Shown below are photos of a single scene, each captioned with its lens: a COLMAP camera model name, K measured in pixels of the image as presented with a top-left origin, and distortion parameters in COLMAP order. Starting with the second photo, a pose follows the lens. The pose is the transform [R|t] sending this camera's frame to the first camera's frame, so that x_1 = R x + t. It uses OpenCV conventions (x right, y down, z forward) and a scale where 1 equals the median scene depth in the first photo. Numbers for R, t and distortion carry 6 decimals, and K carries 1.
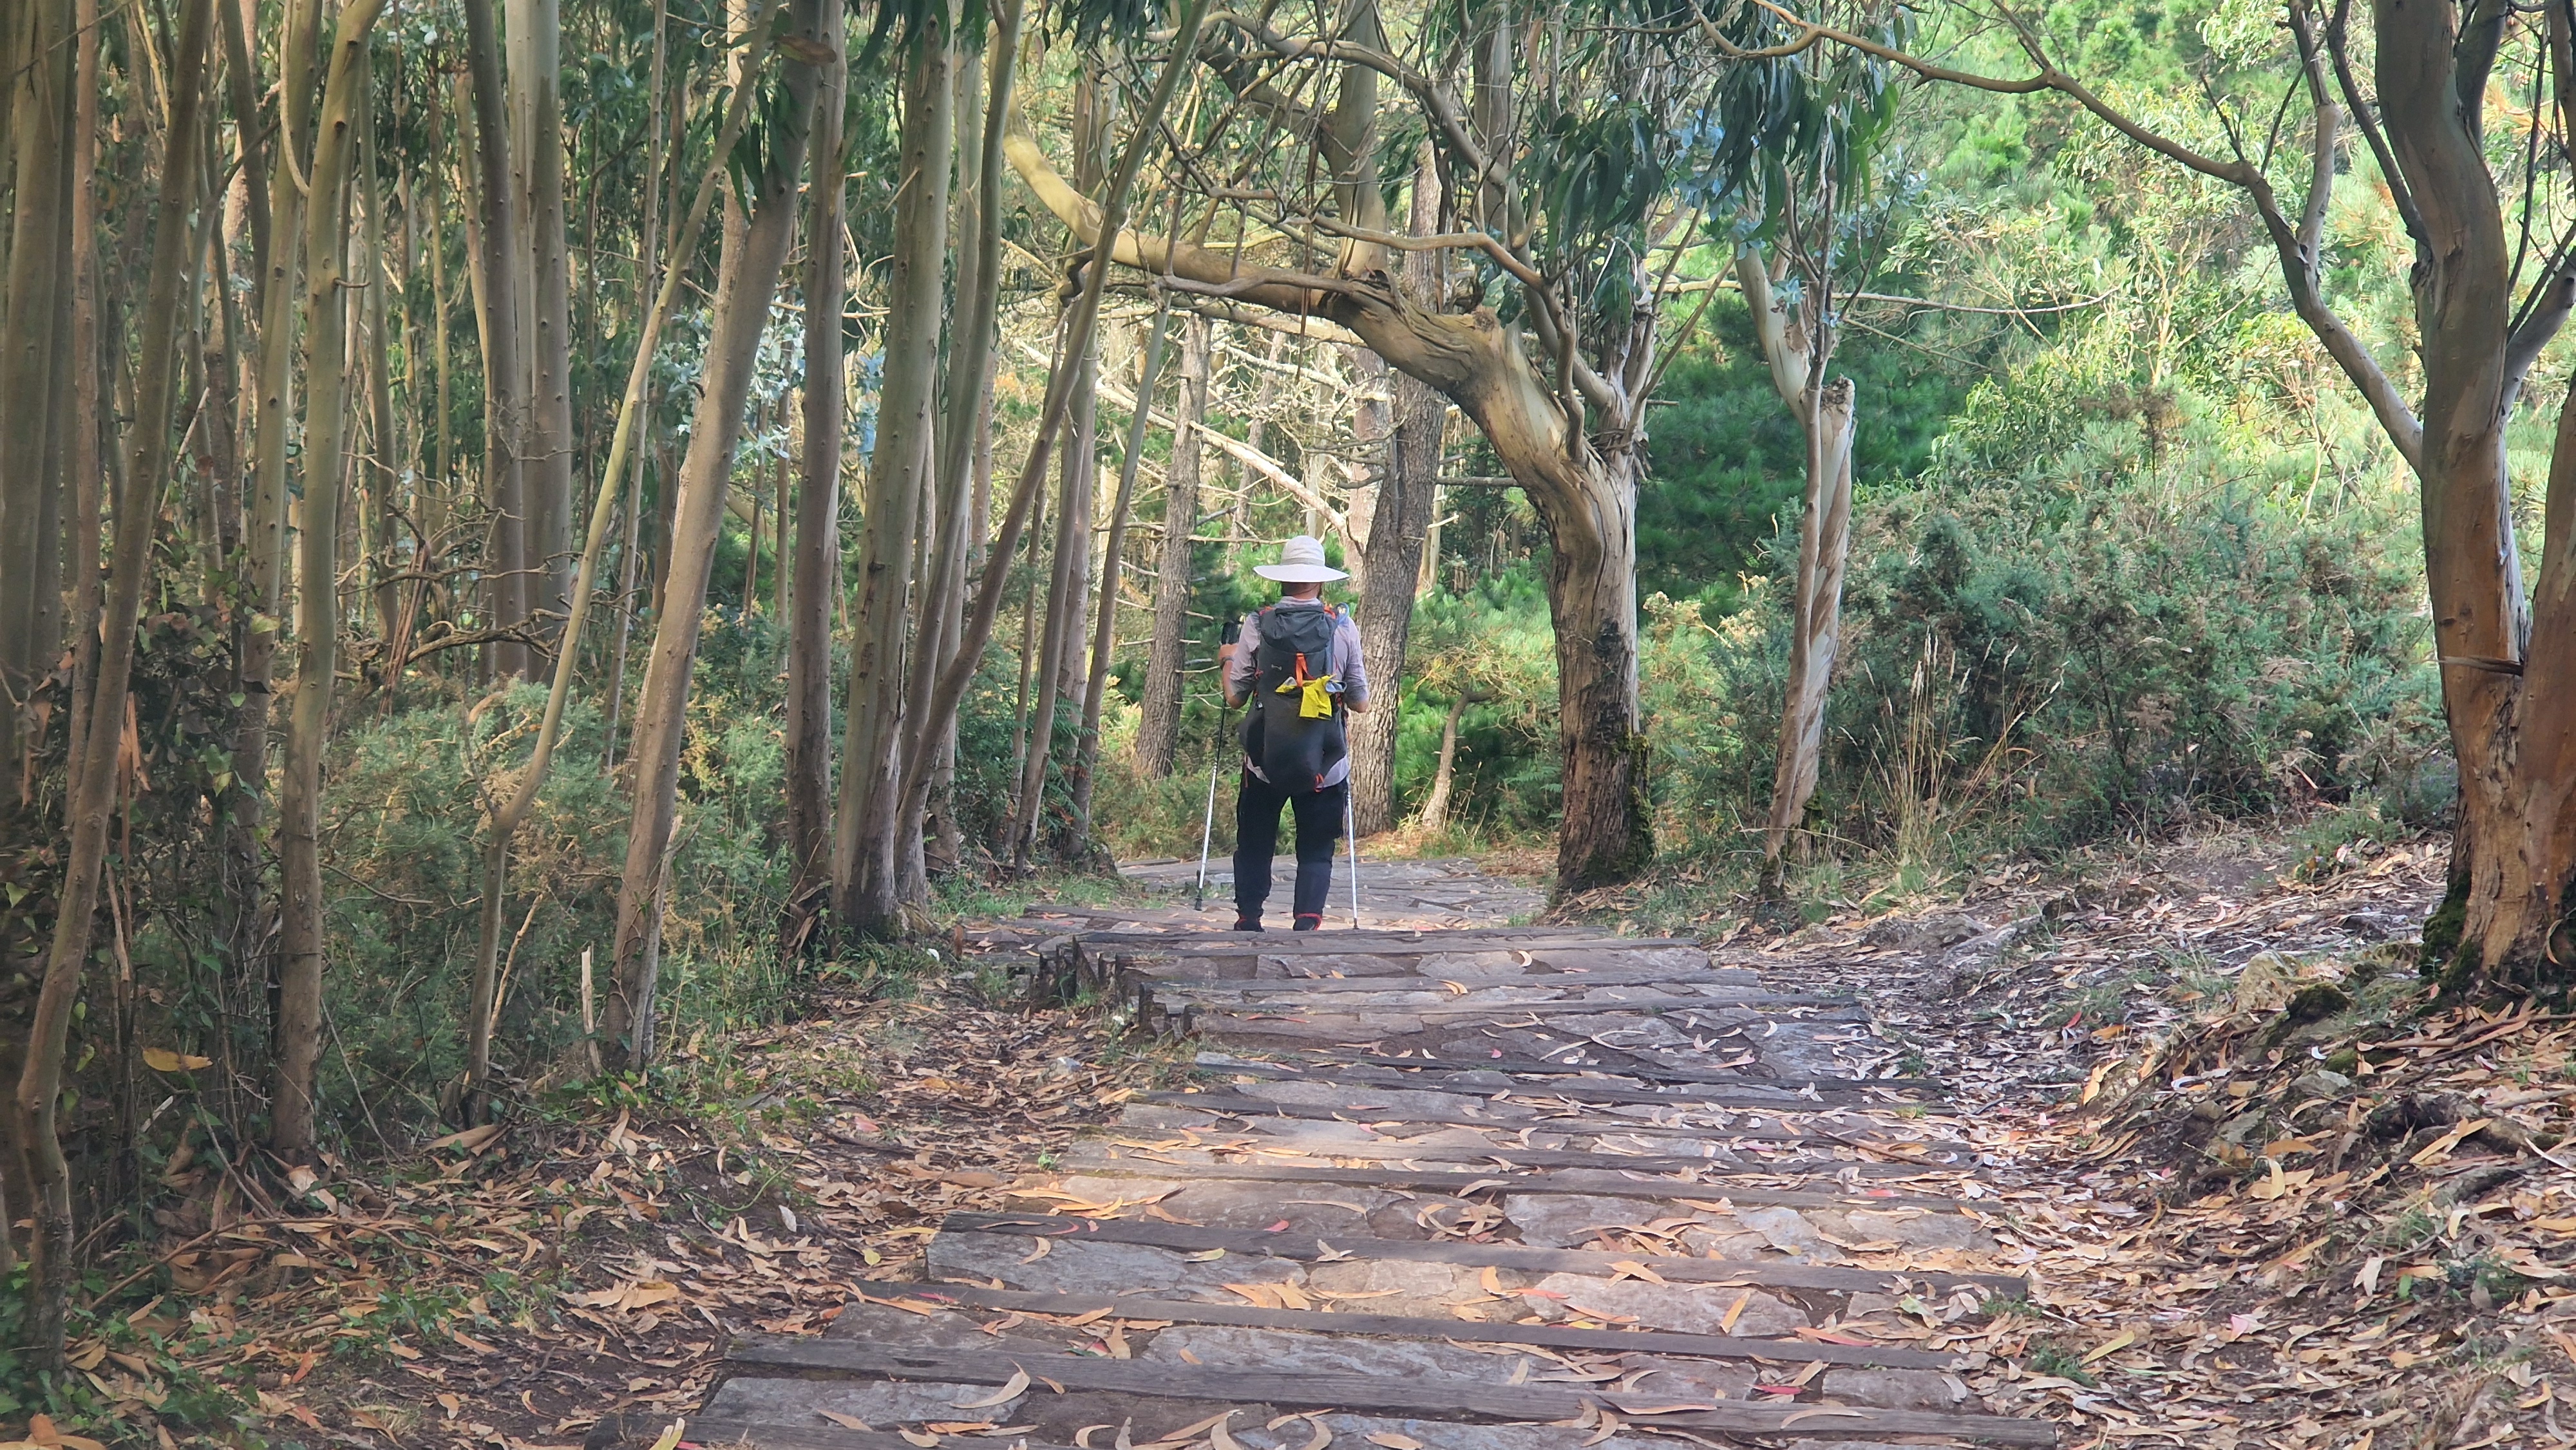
lens RADIAL K [[5218.1, 0, 1288.0], [0, 5218.1, 725.0], [0, 0, 1]] dist [-0.022386, 8.229800]
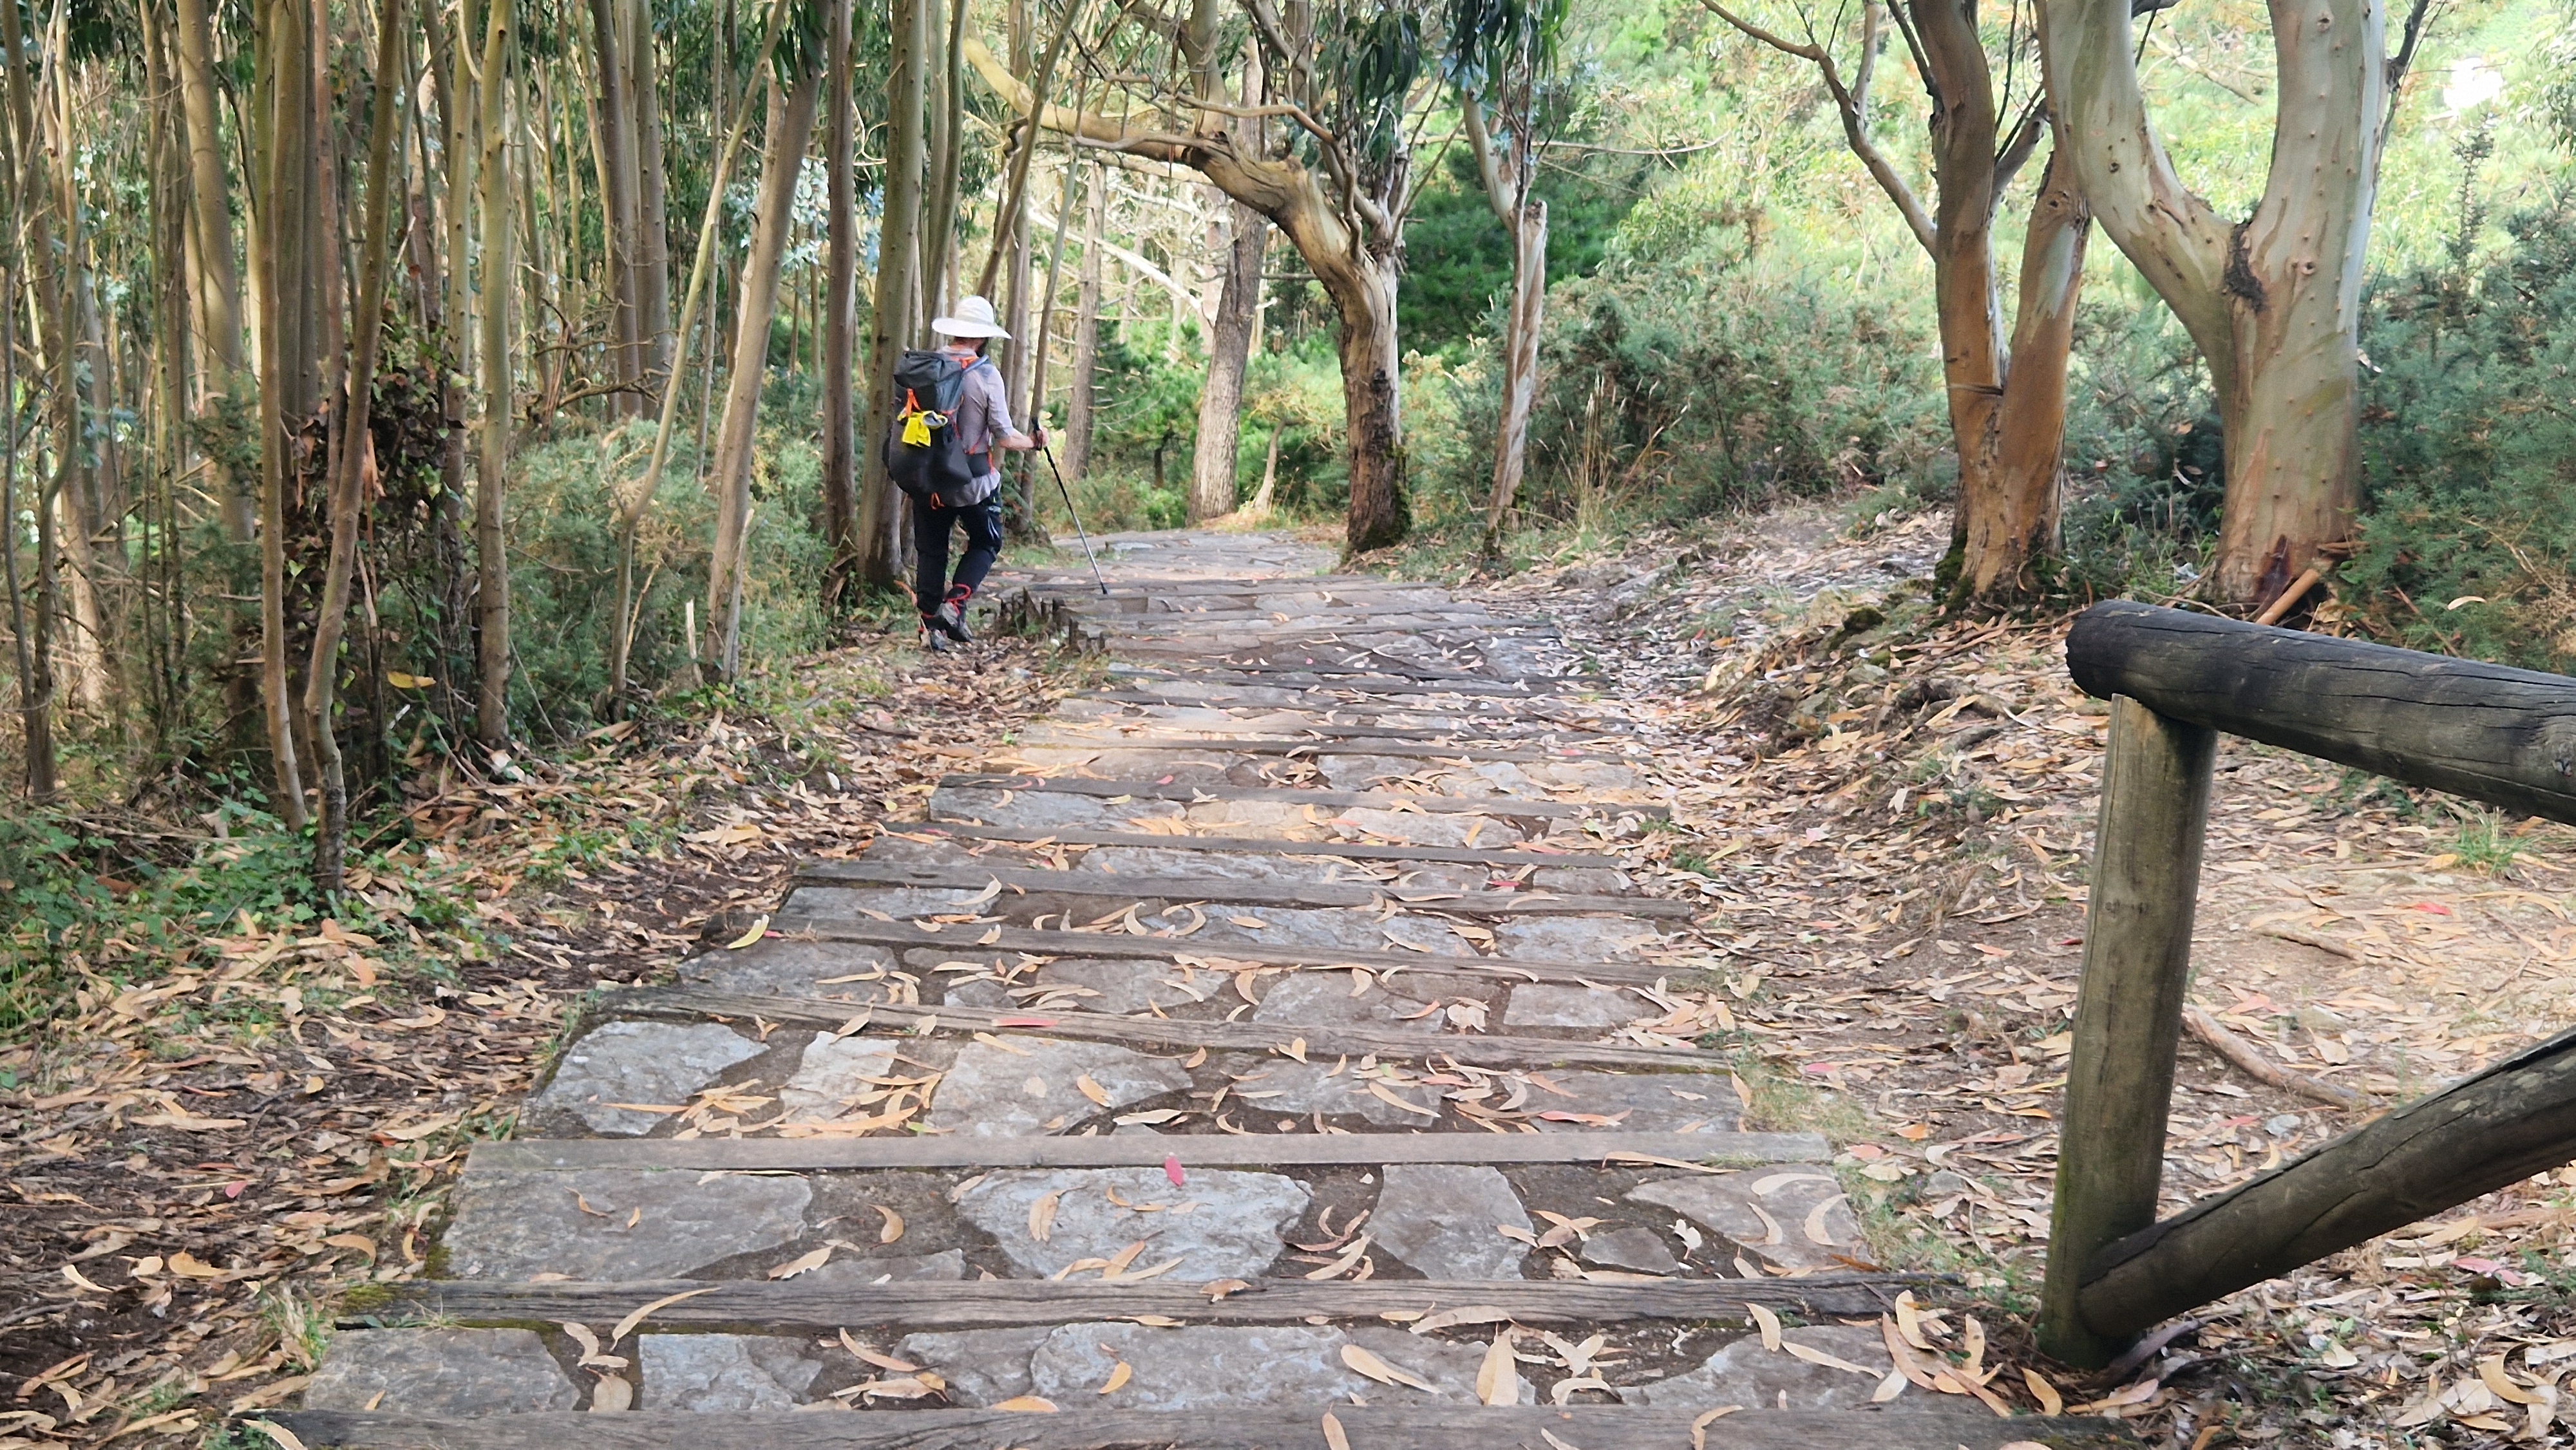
lens RADIAL K [[1781.1, 0, 1287.2], [0, 1781.1, 612.2], [0, 0, 1]] dist [0.043065, -0.000932]
pose [[0.996329, -0.020768, 0.083052, -0.008602], [0.013166, 0.995758, 0.091060, 0.002276], [-0.084591, -0.089633, 0.992376, 0.492203]]
